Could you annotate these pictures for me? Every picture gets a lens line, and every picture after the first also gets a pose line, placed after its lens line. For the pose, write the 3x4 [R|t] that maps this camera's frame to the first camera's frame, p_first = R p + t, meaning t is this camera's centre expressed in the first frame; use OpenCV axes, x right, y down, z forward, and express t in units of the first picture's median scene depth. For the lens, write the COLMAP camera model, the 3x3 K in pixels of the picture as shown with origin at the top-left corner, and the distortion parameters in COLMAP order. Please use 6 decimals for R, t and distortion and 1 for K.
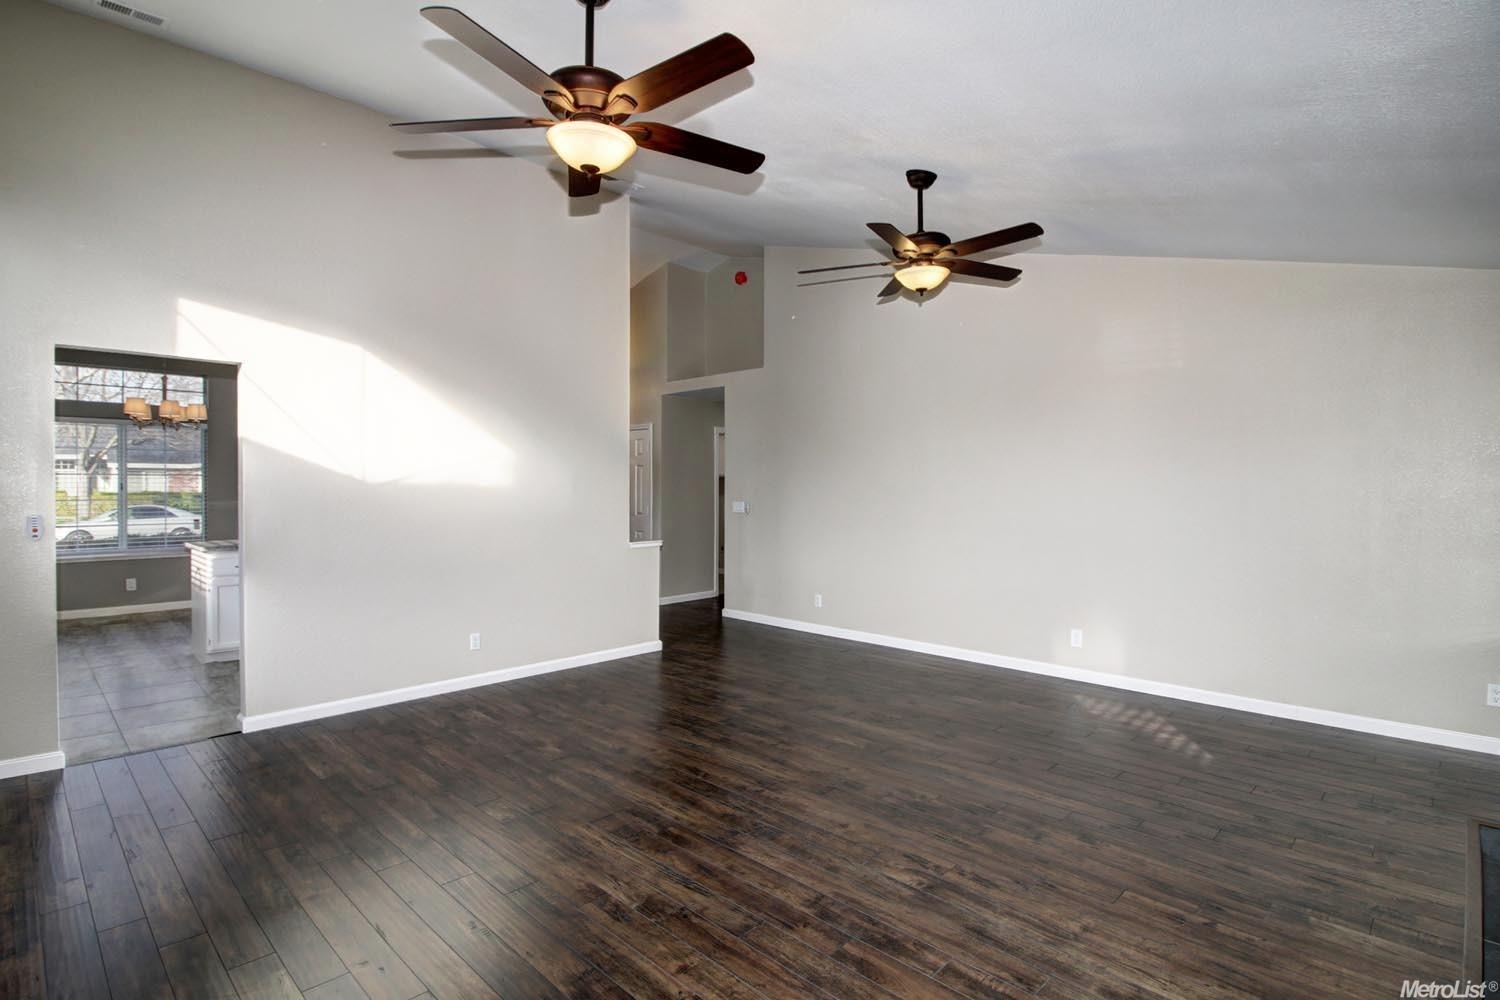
lens RADIAL K [[727.6, 0, 727.6], [0, 727.6, 498.1], [0, 0, 1]] dist [0.004662, 0.000243]
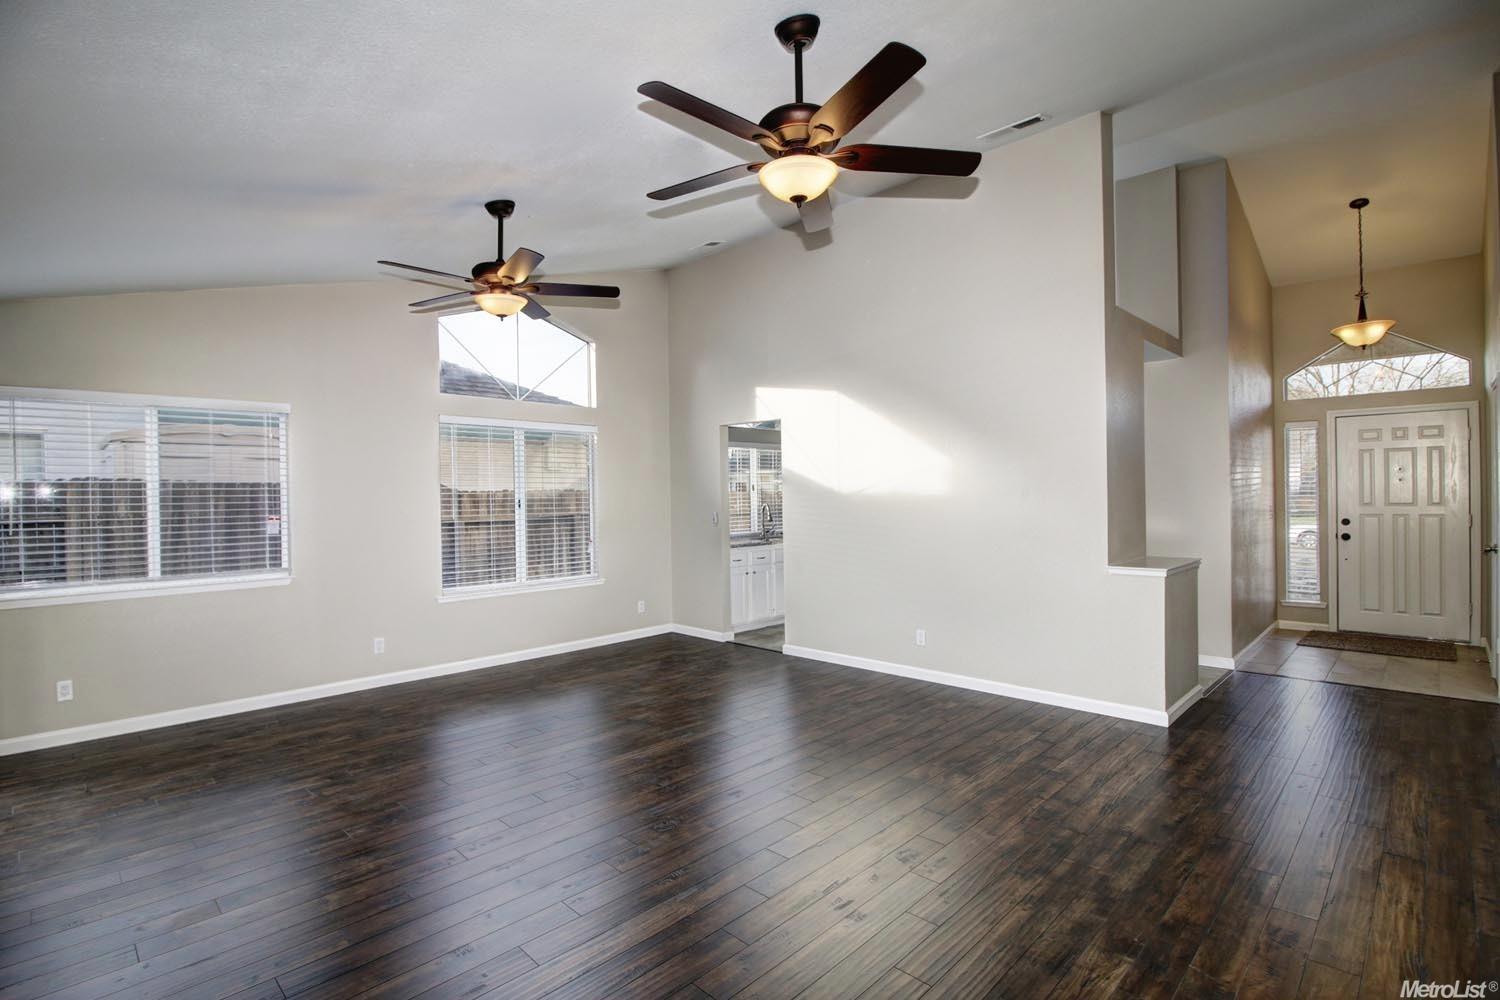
lens RADIAL K [[727.6, 0, 727.6], [0, 727.6, 498.1], [0, 0, 1]] dist [0.004662, 0.000243]
pose [[0.006748, 0.010485, -0.999922, 1.009403], [0.002212, 0.999942, 0.010500, -0.029067], [0.999975, -0.002282, 0.006724, 0.986849]]
